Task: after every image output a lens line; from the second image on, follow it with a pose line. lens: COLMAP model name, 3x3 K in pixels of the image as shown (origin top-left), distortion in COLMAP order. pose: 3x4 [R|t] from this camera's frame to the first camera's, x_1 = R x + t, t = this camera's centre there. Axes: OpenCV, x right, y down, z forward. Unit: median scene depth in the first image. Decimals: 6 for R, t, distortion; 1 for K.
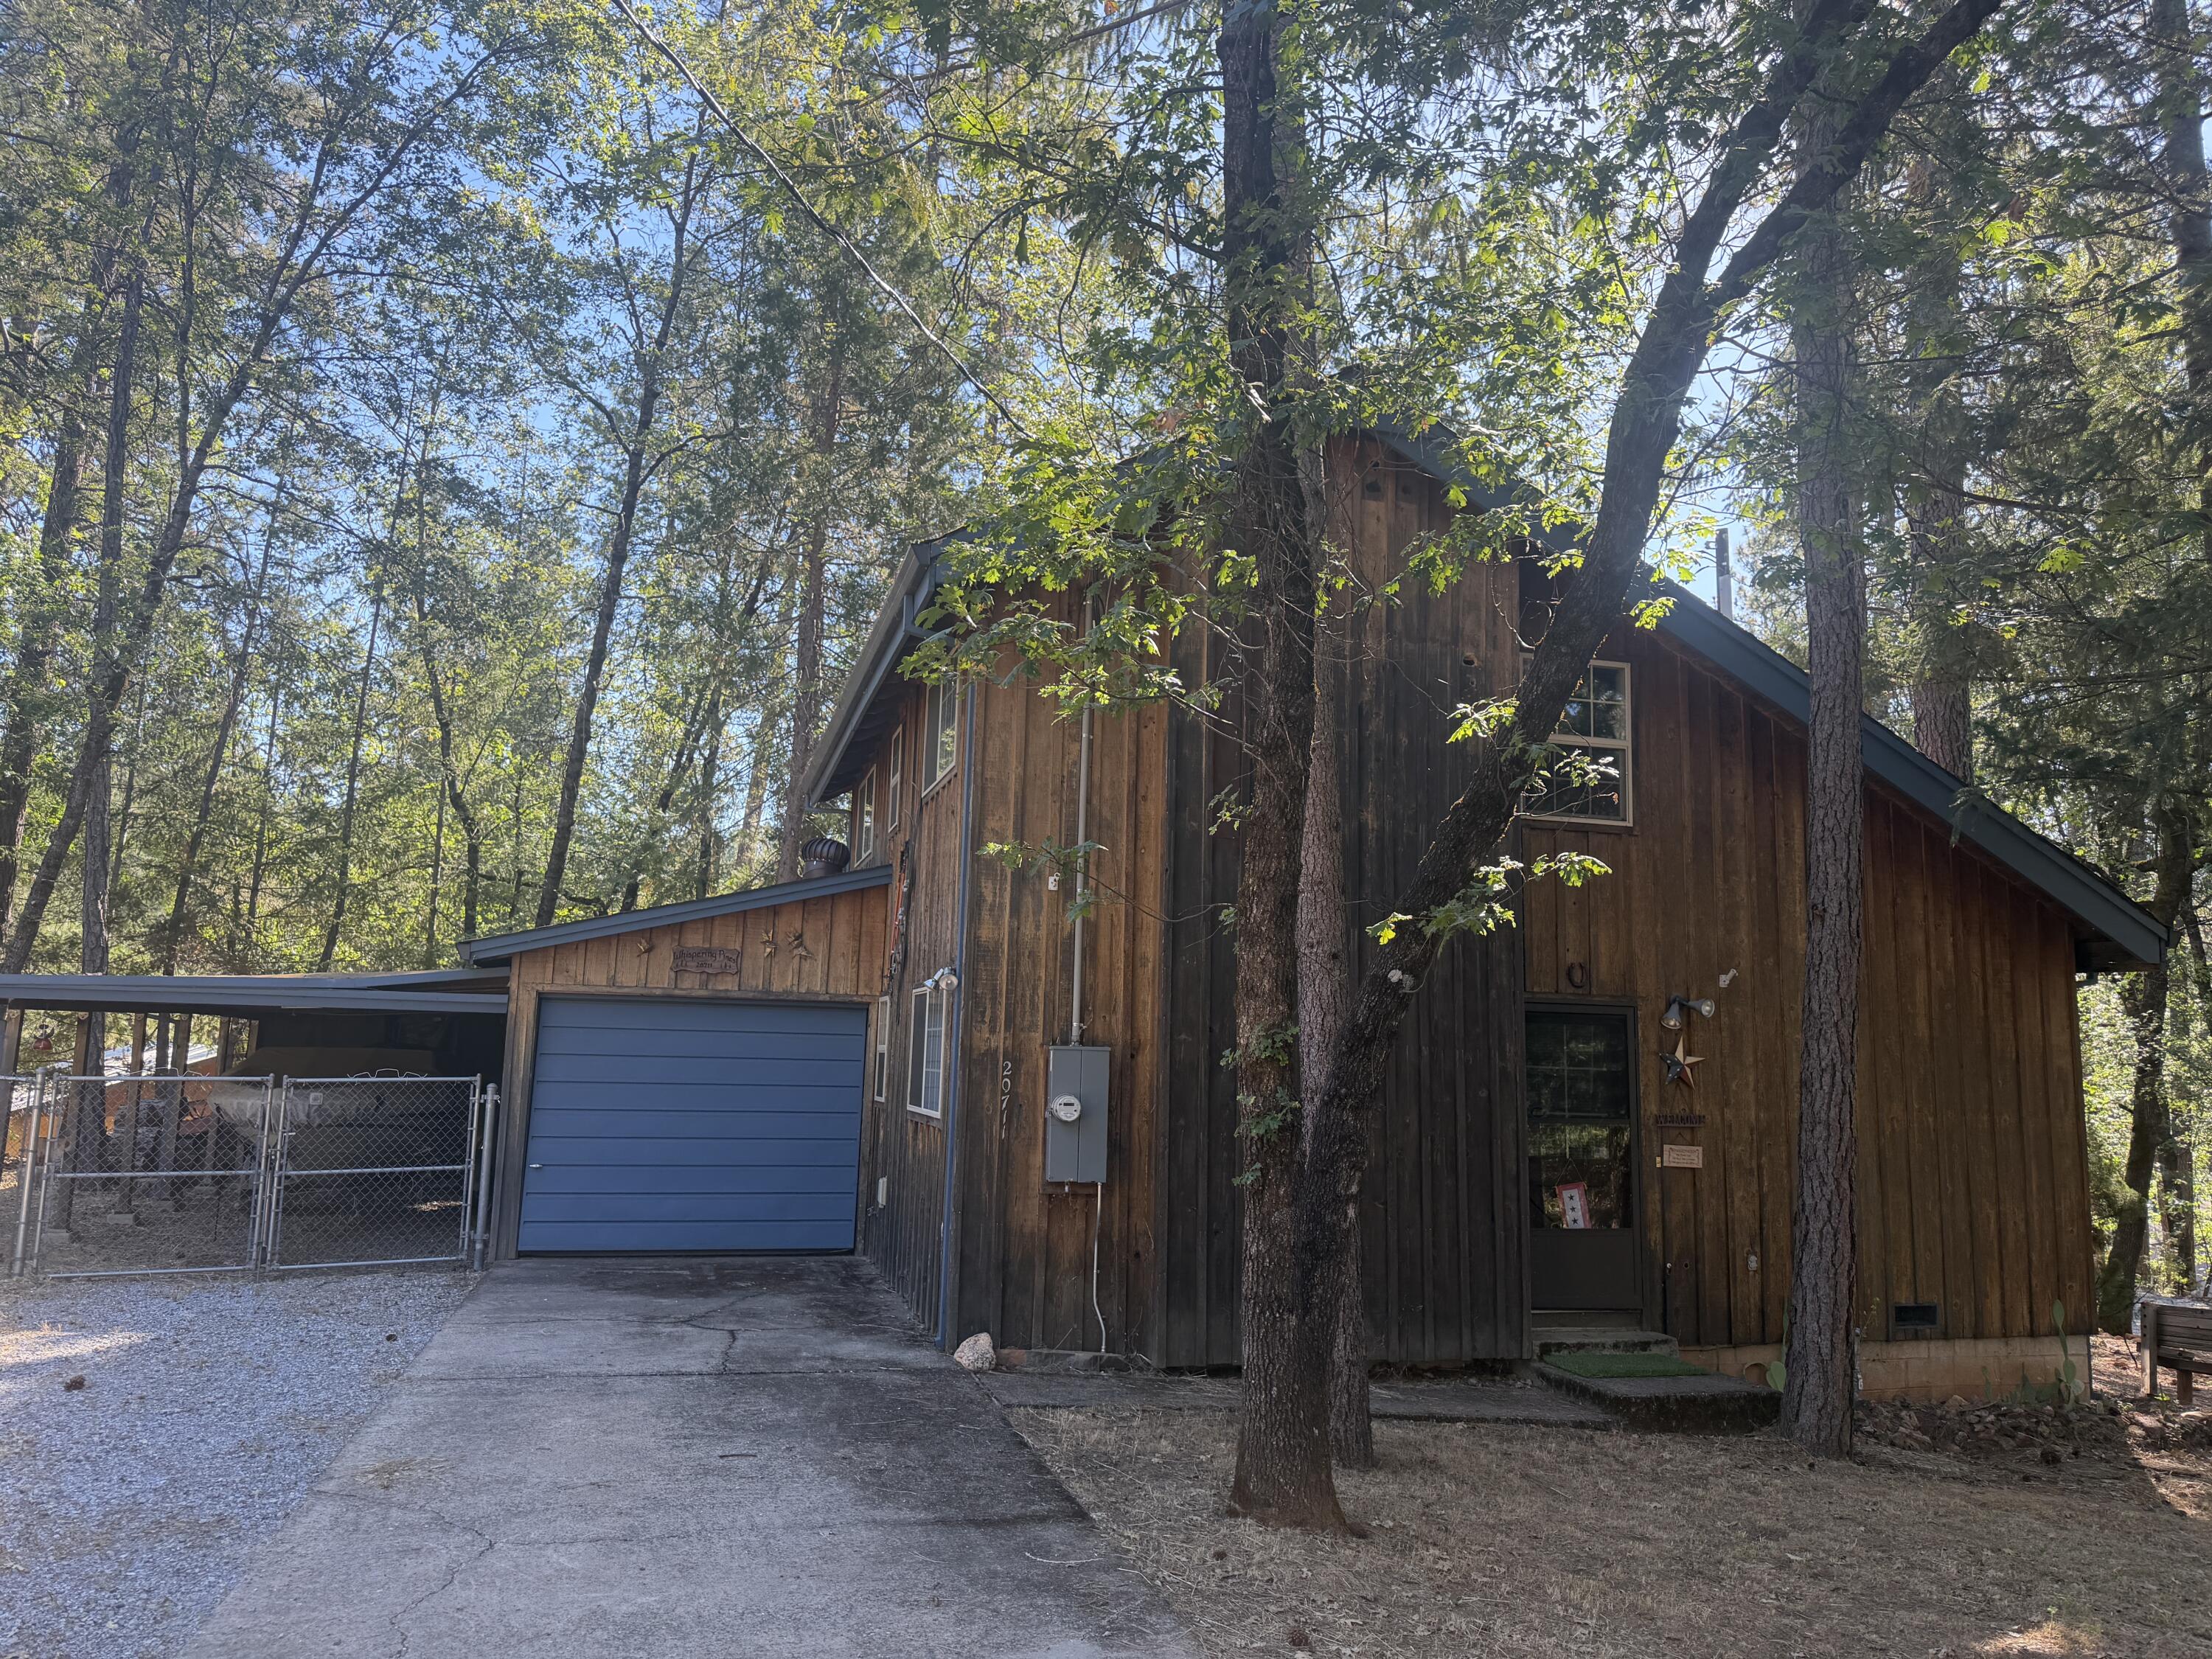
lens RADIAL K [[1518.3, 0, 1106.0], [0, 1518.3, 829.5], [0, 0, 1]] dist [0.002928, 0.000969]
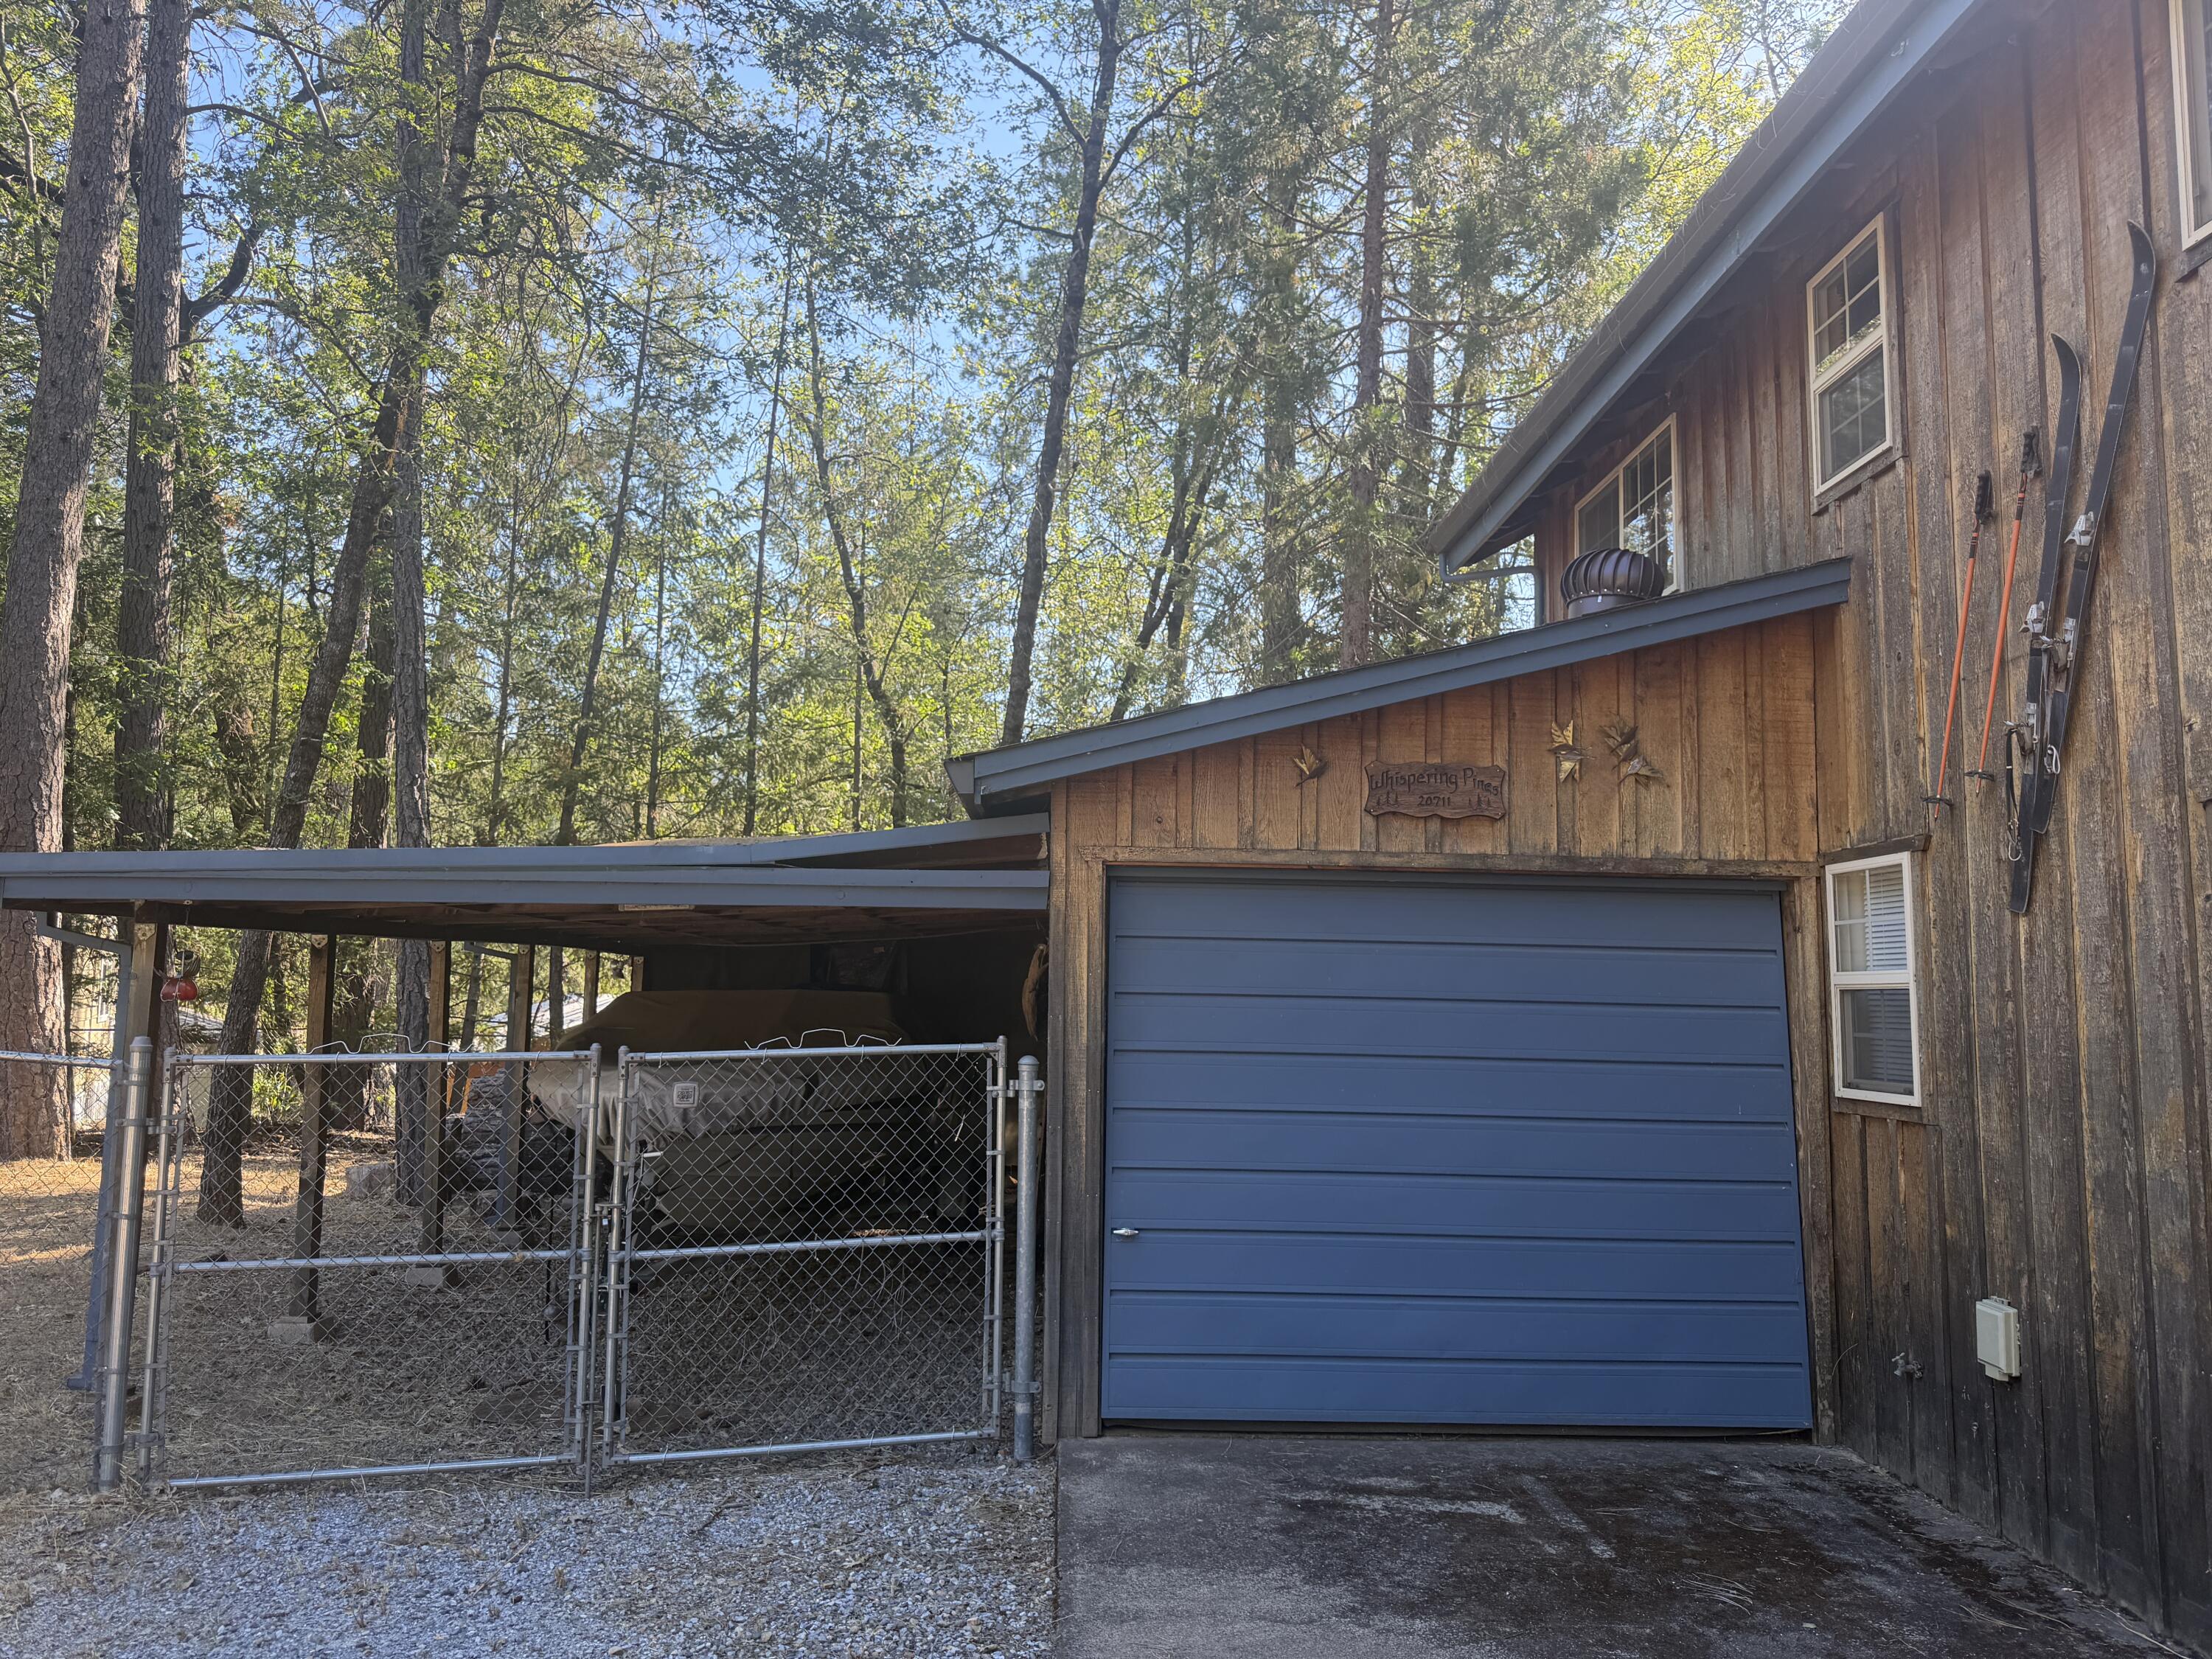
lens RADIAL K [[1546.8, 0, 1106.0], [0, 1546.8, 829.5], [0, 0, 1]] dist [0.074632, -0.000496]
pose [[0.968821, -0.036924, -0.244993, -0.246354], [0.046192, 0.998414, 0.032193, 0.078062], [0.243416, -0.042506, 0.968990, 0.513629]]
